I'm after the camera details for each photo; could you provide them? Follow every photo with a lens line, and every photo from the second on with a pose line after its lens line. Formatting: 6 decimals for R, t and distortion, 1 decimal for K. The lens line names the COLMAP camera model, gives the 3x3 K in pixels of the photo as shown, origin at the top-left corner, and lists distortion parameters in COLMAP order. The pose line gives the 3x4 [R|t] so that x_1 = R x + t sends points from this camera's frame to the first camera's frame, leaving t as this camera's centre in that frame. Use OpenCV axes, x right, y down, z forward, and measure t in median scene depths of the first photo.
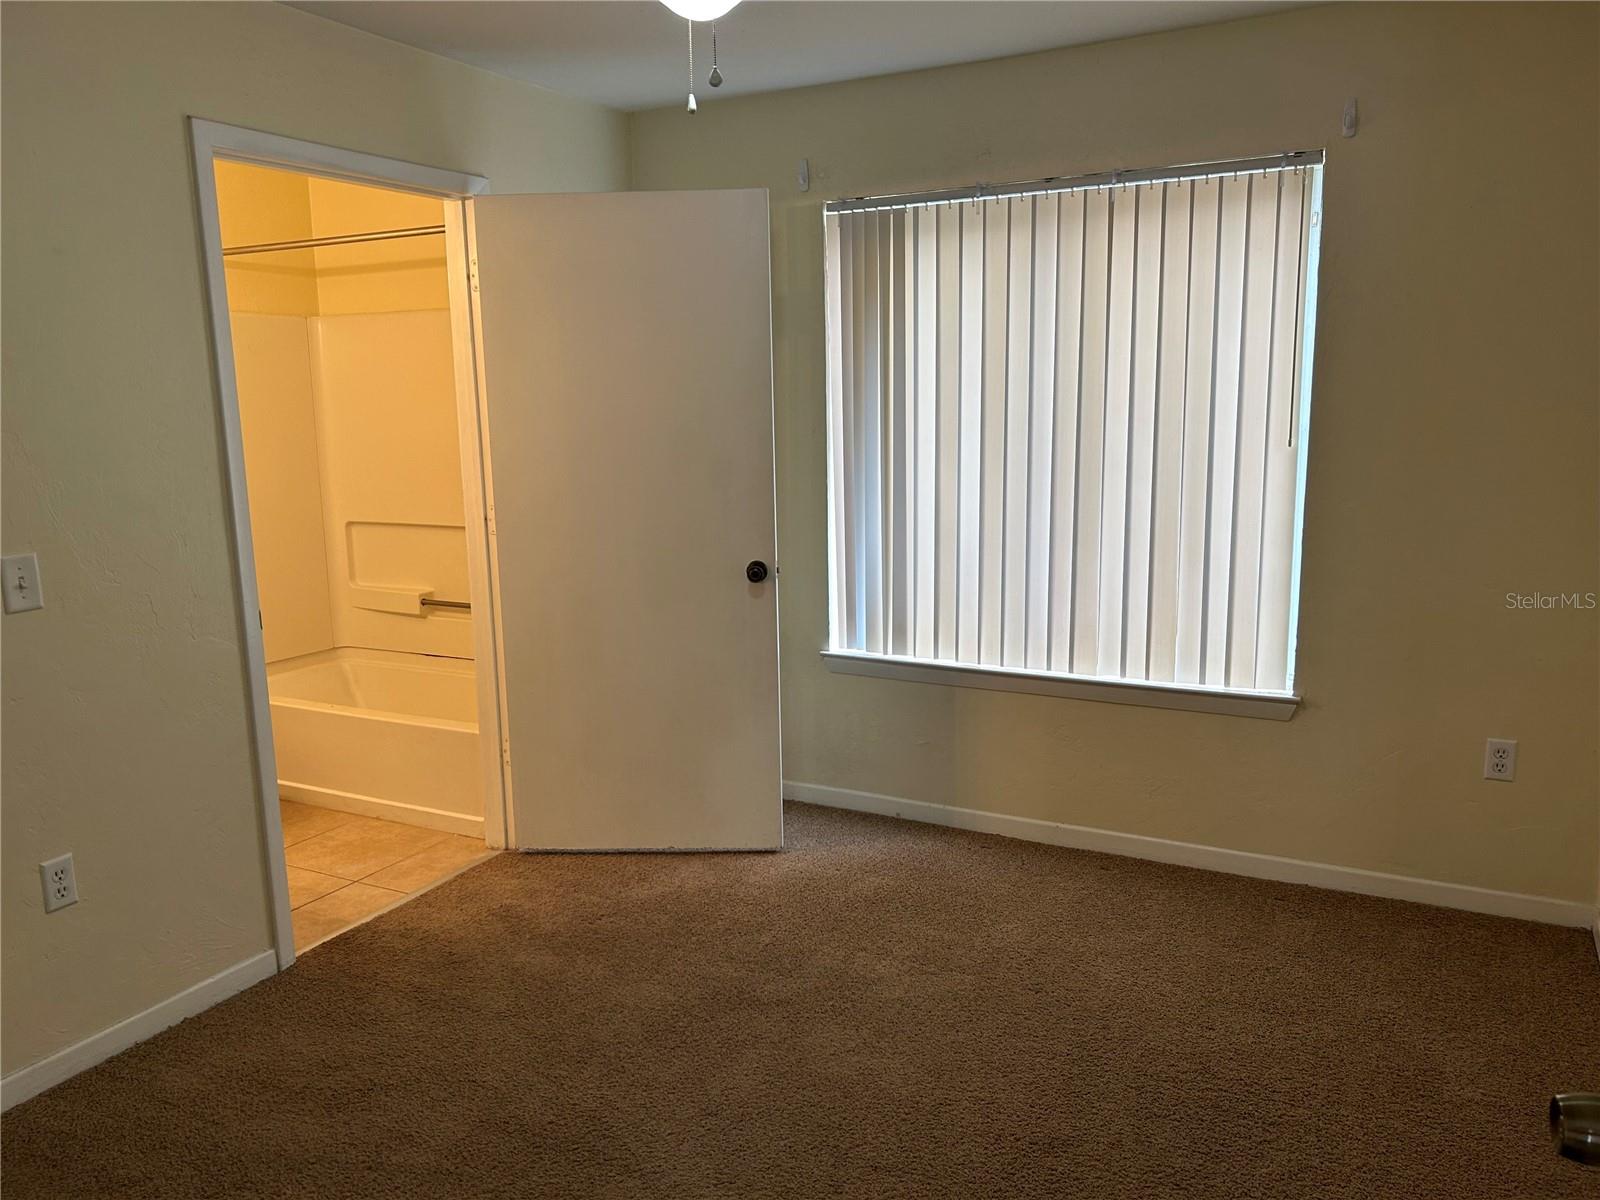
lens RADIAL K [[1214.6, 0, 794.1], [0, 1214.6, 605.6], [0, 0, 1]] dist [0.067932, -0.019256]
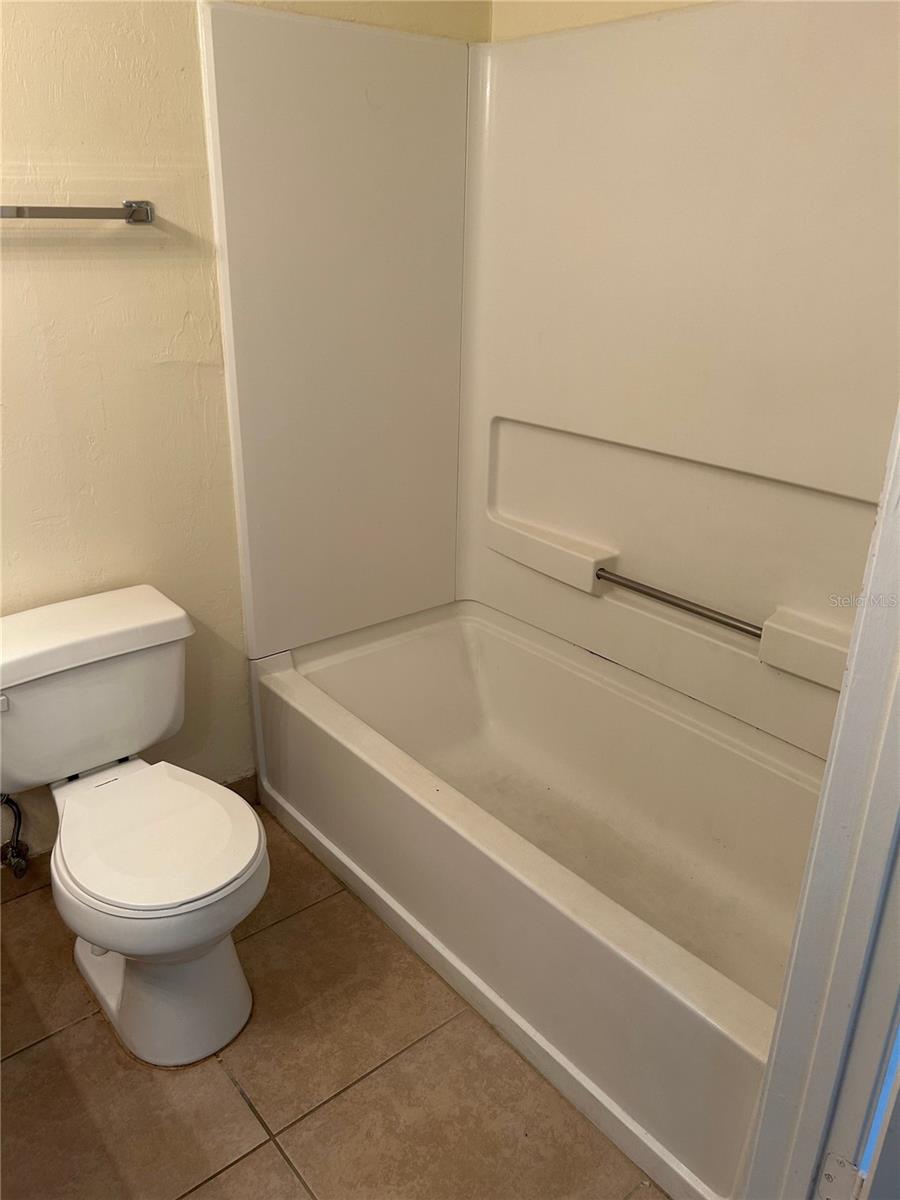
lens RADIAL K [[911.0, 0, 448.5], [0, 911.0, 600.2], [0, 0, 1]] dist [0.067932, -0.019256]
pose [[0.923771, 0.171662, -0.342314, -0.217531], [-0.096837, 0.969561, 0.224886, -0.081596], [0.370498, -0.174595, 0.912276, 0.568508]]
